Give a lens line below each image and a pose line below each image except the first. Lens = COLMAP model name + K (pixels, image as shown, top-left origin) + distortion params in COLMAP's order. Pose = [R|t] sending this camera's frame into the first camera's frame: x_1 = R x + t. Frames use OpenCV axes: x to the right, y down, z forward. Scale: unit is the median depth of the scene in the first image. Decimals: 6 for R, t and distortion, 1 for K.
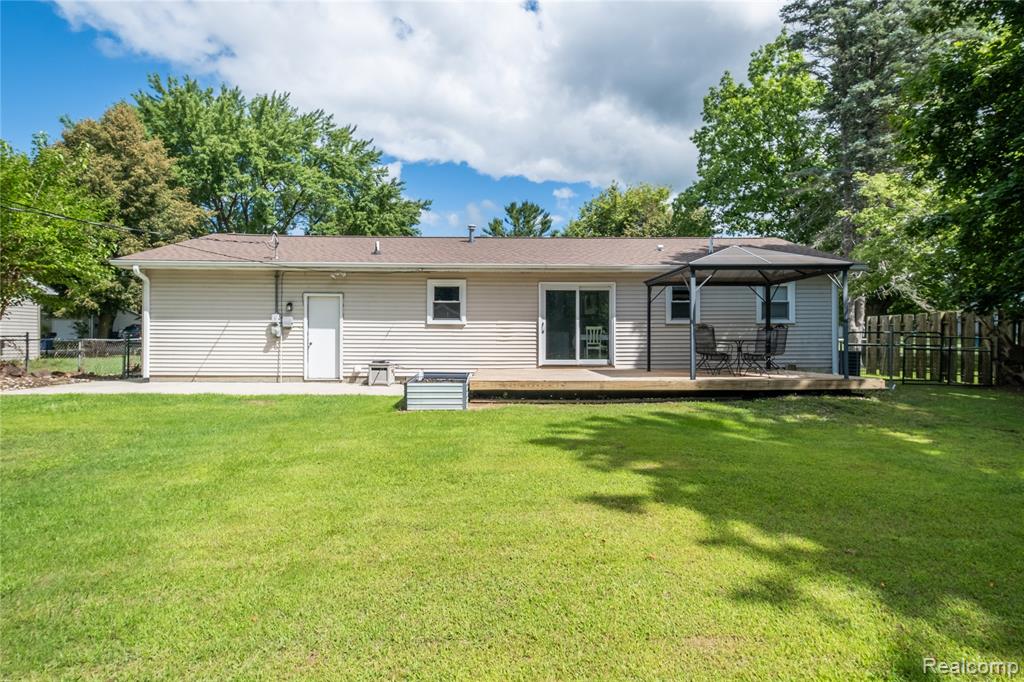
lens RADIAL K [[557.1, 0, 513.2], [0, 557.1, 337.0], [0, 0, 1]] dist [0.029606, 0.001544]
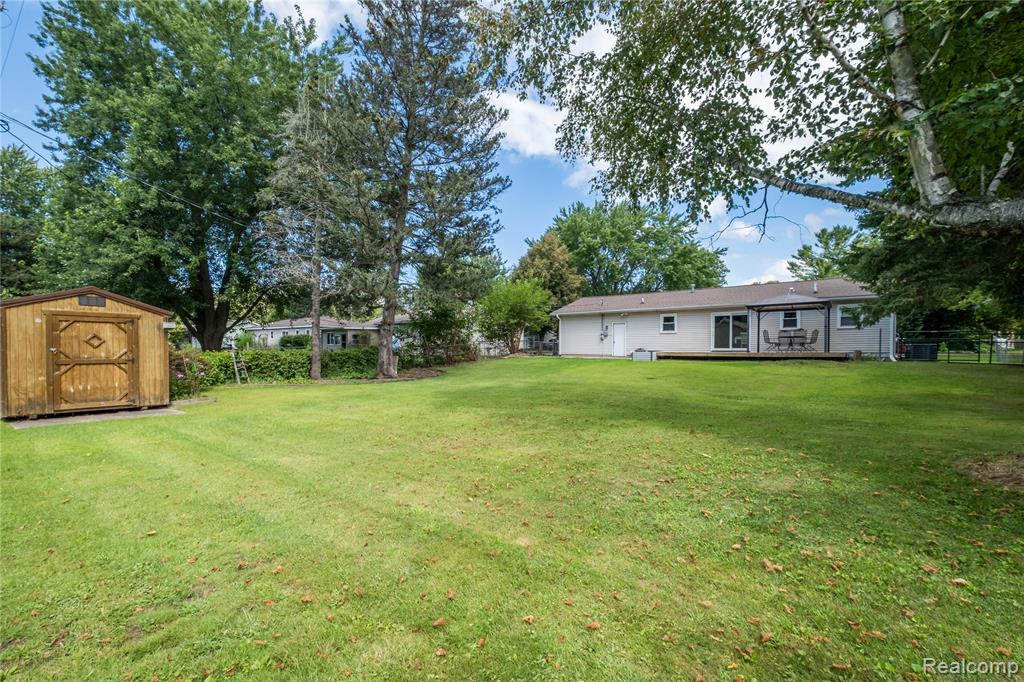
lens RADIAL K [[448.2, 0, 512.1], [0, 448.2, 345.4], [0, 0, 1]] dist [0.011809, -0.000299]
pose [[0.778501, -0.007439, -0.627599, 0.245453], [0.002788, 0.999961, -0.008395, 0.019384], [0.627637, 0.004786, 0.778492, -0.386212]]
